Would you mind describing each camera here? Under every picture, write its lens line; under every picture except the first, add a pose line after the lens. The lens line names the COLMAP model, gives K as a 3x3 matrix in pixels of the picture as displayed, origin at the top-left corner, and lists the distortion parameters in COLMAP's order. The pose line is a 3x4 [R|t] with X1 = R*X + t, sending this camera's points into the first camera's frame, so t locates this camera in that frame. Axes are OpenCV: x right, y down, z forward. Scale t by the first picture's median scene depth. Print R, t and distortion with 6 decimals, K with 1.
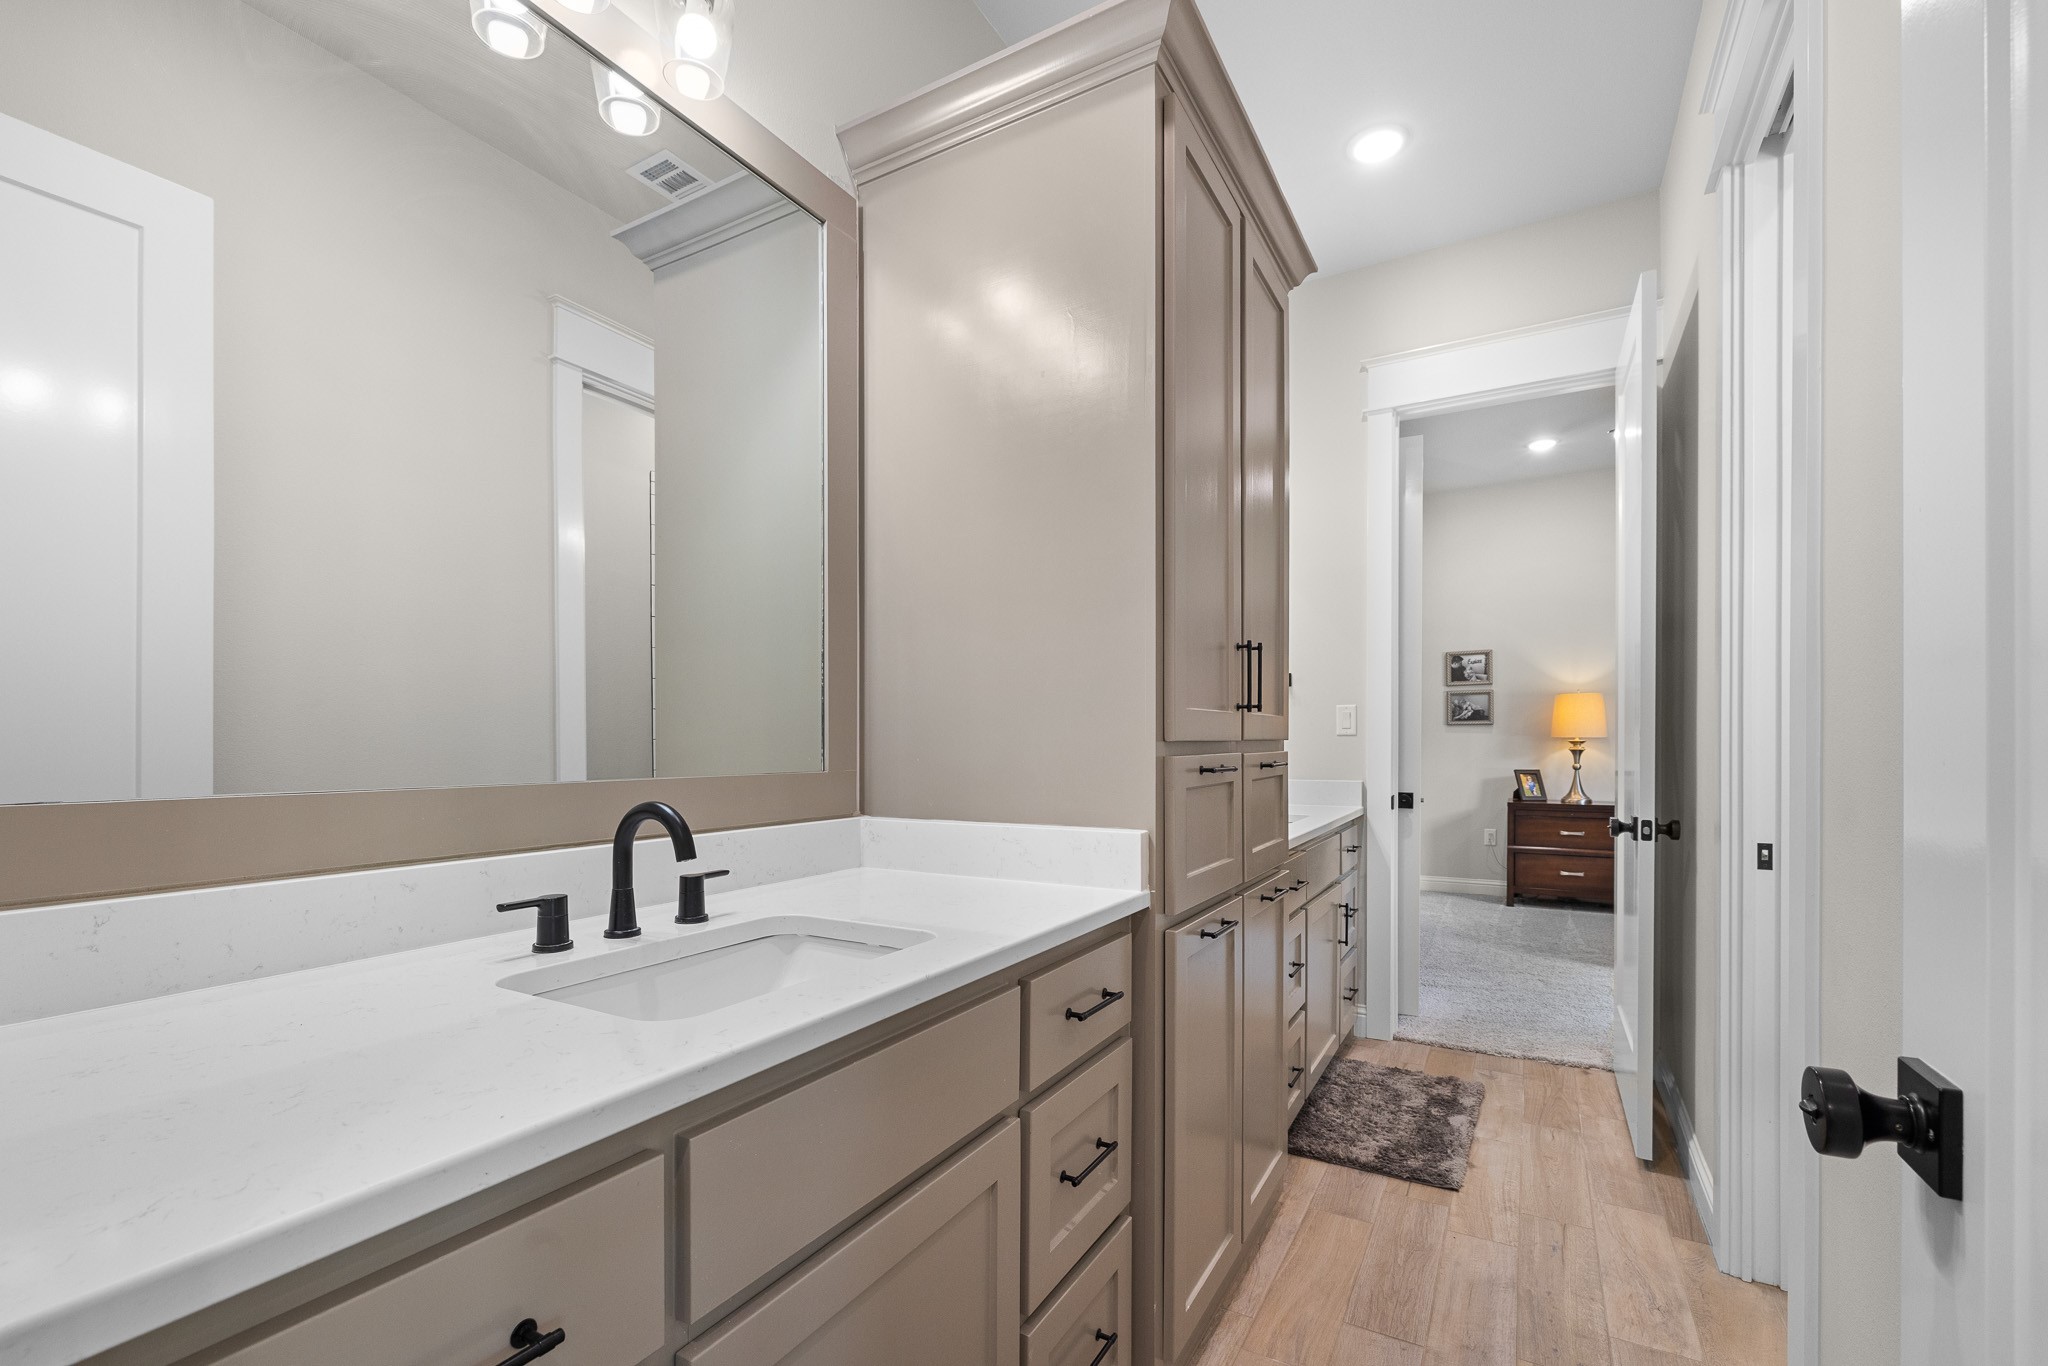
lens RADIAL K [[884.7, 0, 1015.9], [0, 884.7, 742.6], [0, 0, 1]] dist [0.002542, 0.000164]
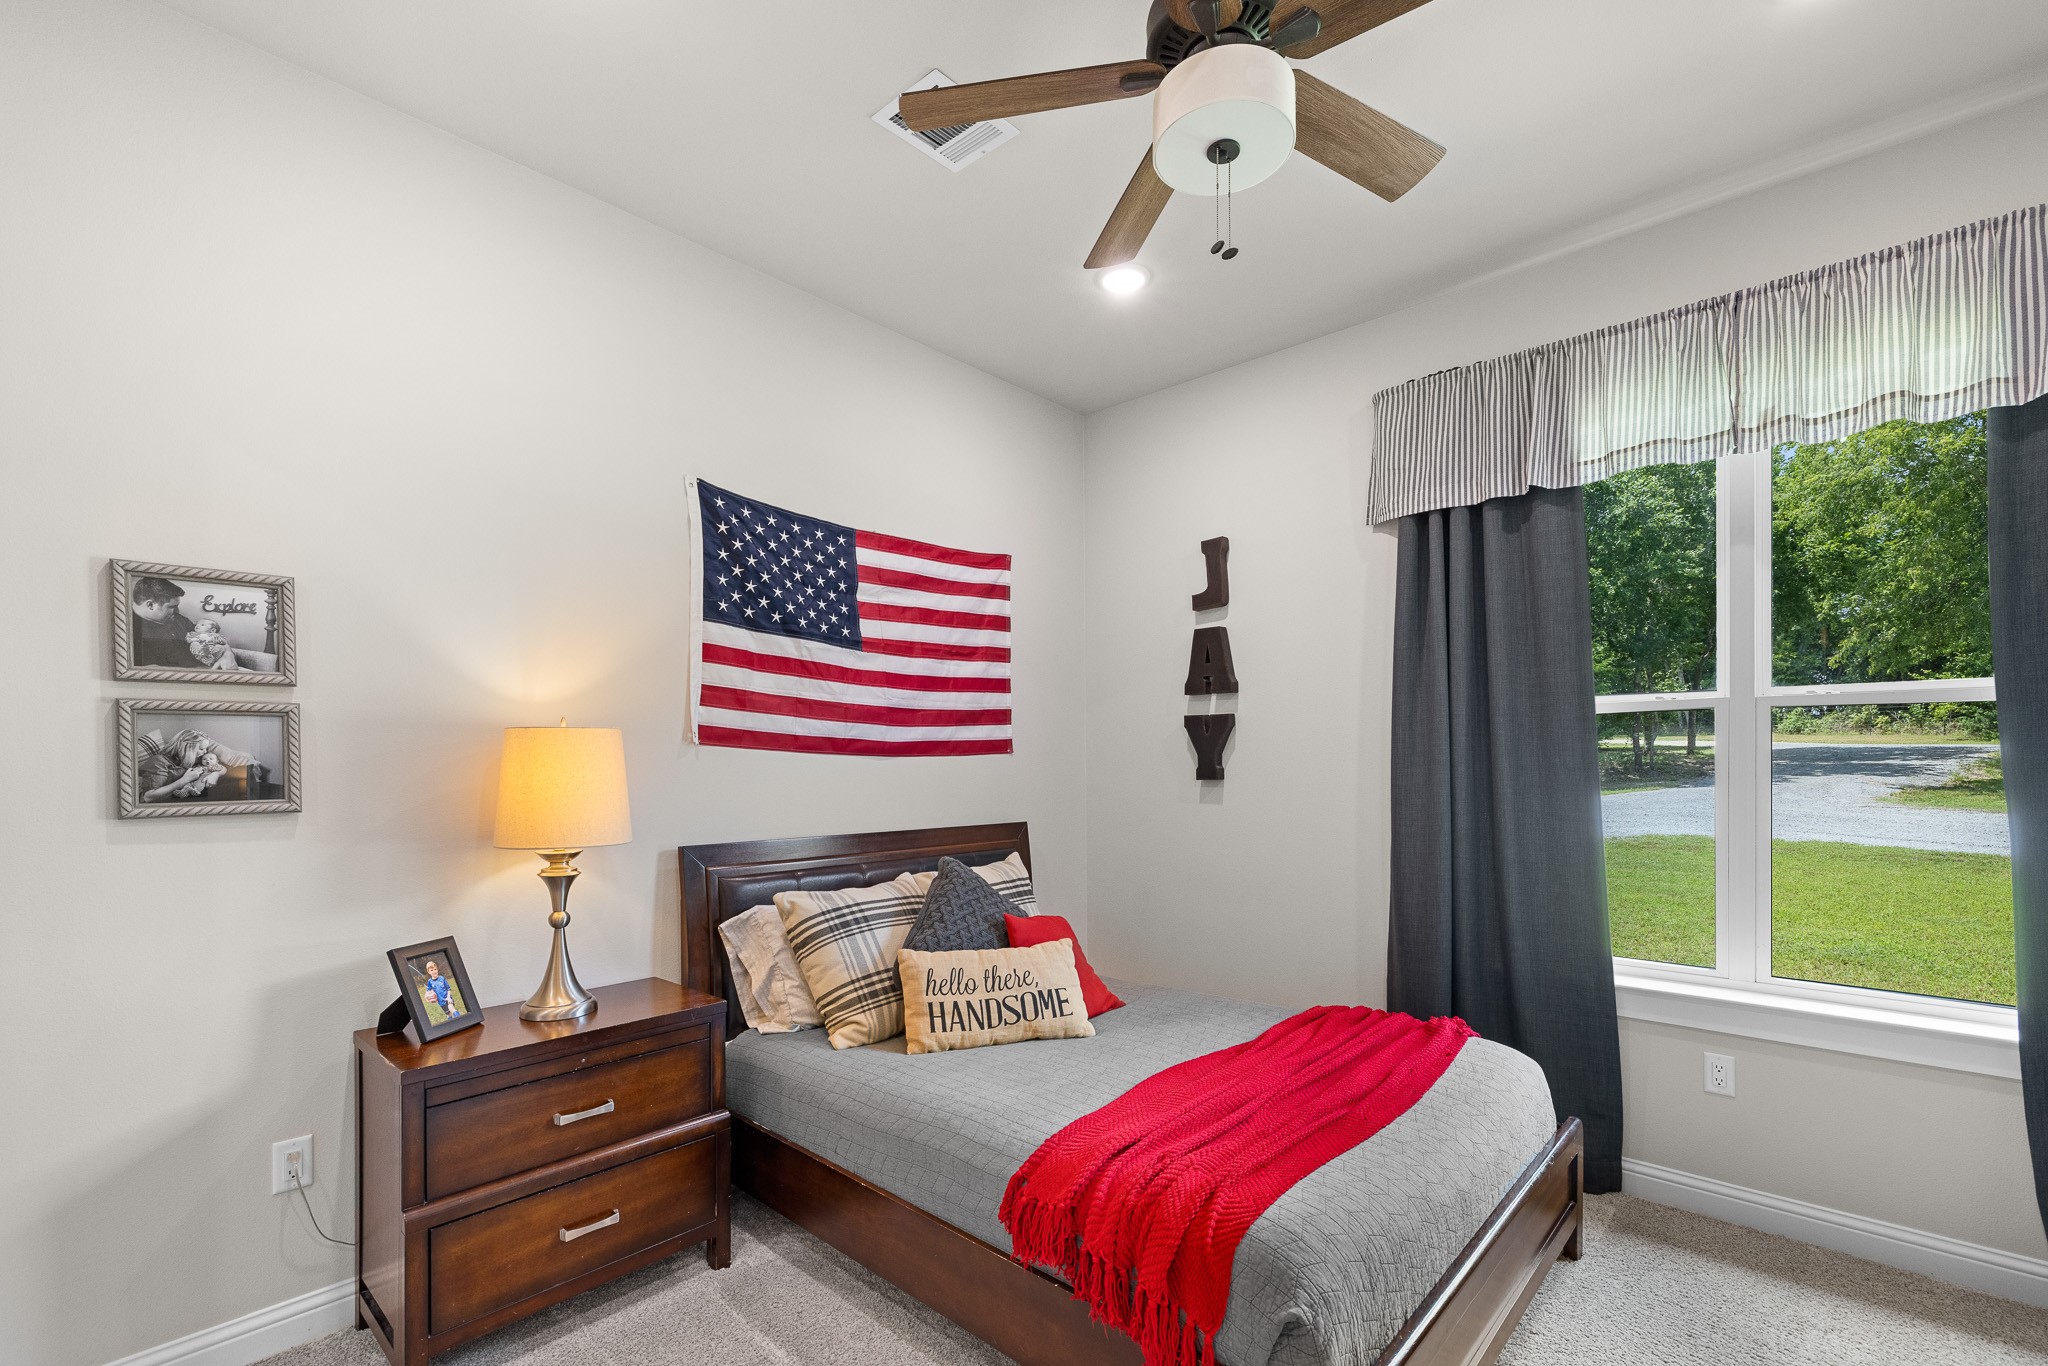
lens RADIAL K [[908.6, 0, 1021.0], [0, 908.6, 767.7], [0, 0, 1]] dist [-0.000144, -0.000046]
pose [[0.211421, -0.005404, 0.977380, 0.270556], [0.005269, 0.999976, 0.004389, -0.036346], [-0.977381, 0.004222, 0.211444, 0.669670]]
